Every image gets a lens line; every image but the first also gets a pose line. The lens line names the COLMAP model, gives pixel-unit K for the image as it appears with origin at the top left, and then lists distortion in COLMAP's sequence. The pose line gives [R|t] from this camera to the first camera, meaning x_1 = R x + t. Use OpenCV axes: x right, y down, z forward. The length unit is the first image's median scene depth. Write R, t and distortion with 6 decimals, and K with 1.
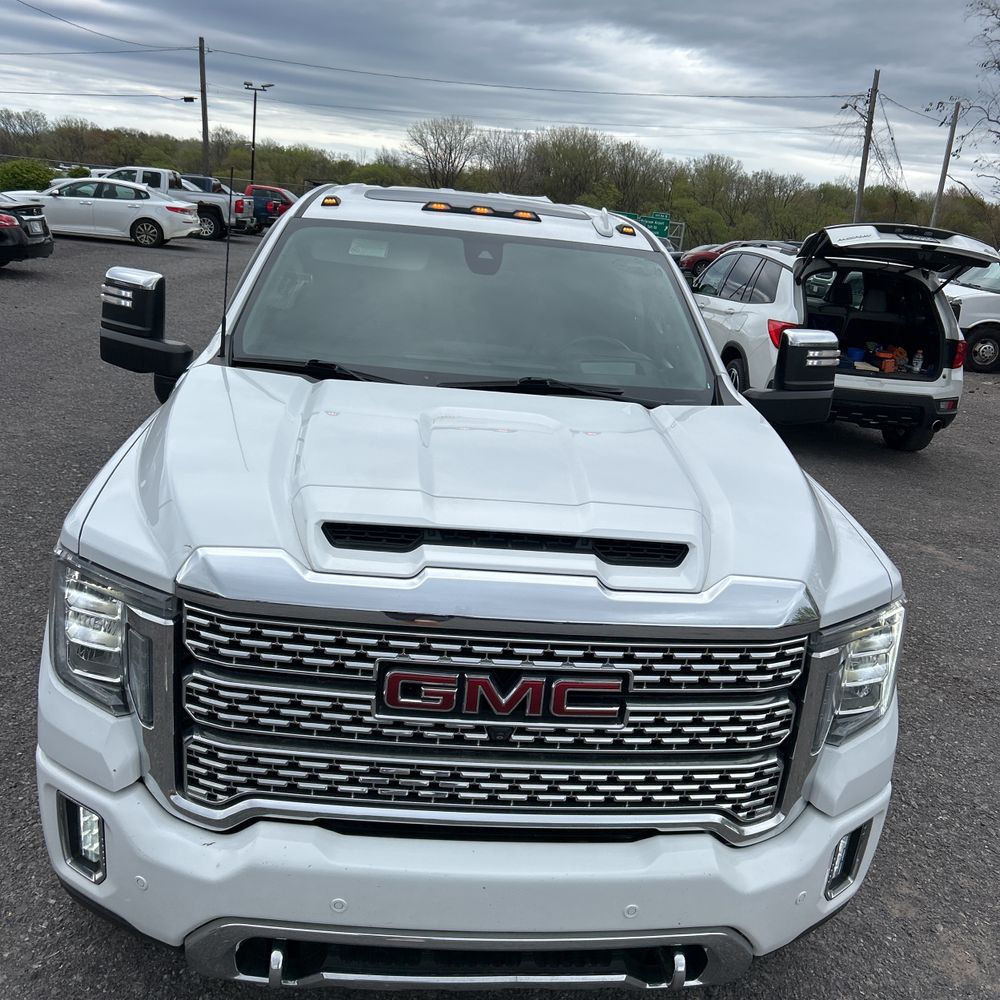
lens RADIAL K [[1017.1, 0, 509.9], [0, 1017.1, 498.9], [0, 0, 1]] dist [0.017036, 0.000000]
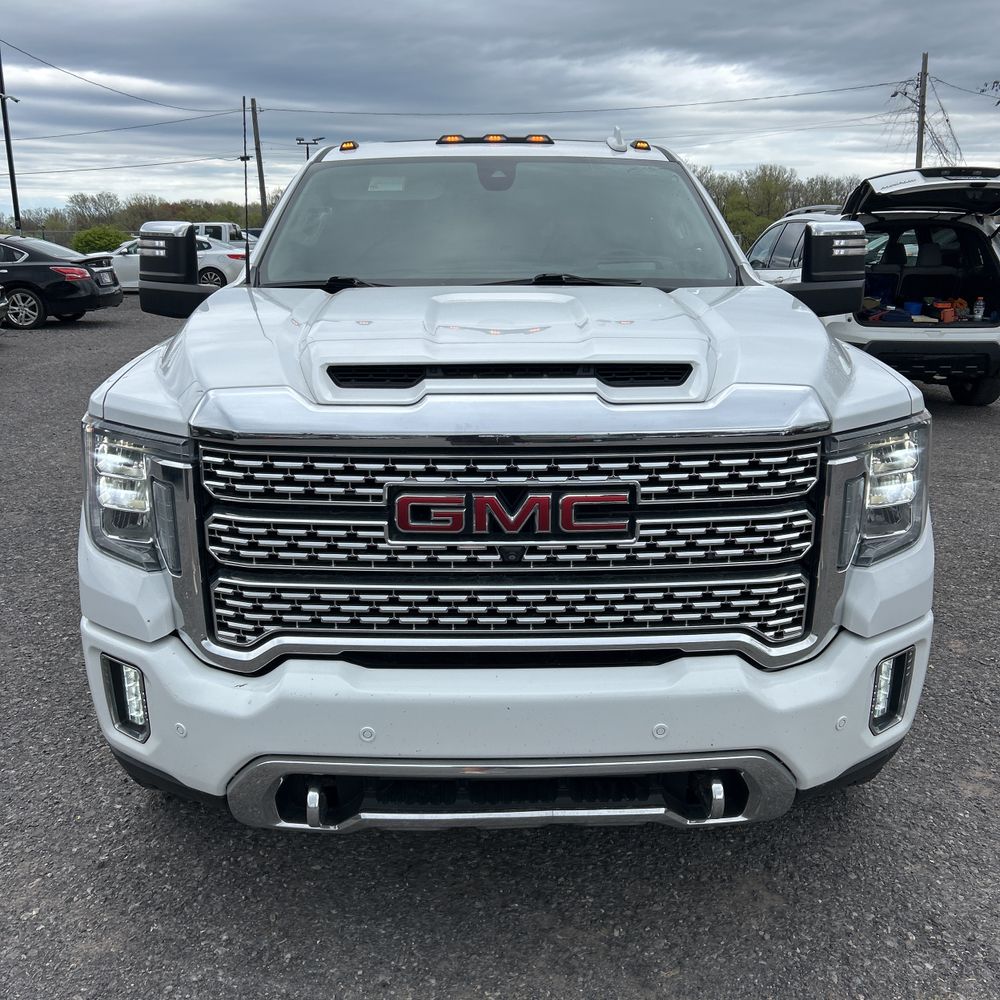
lens RADIAL K [[1017.1, 0, 492.5], [0, 1017.1, 498.4], [0, 0, 1]] dist [0.017036, 0.000000]
pose [[0.993185, -0.074334, -0.089765, 0.057848], [0.071195, 0.996750, -0.037692, 0.188330], [0.092275, 0.031044, 0.995250, -0.005848]]
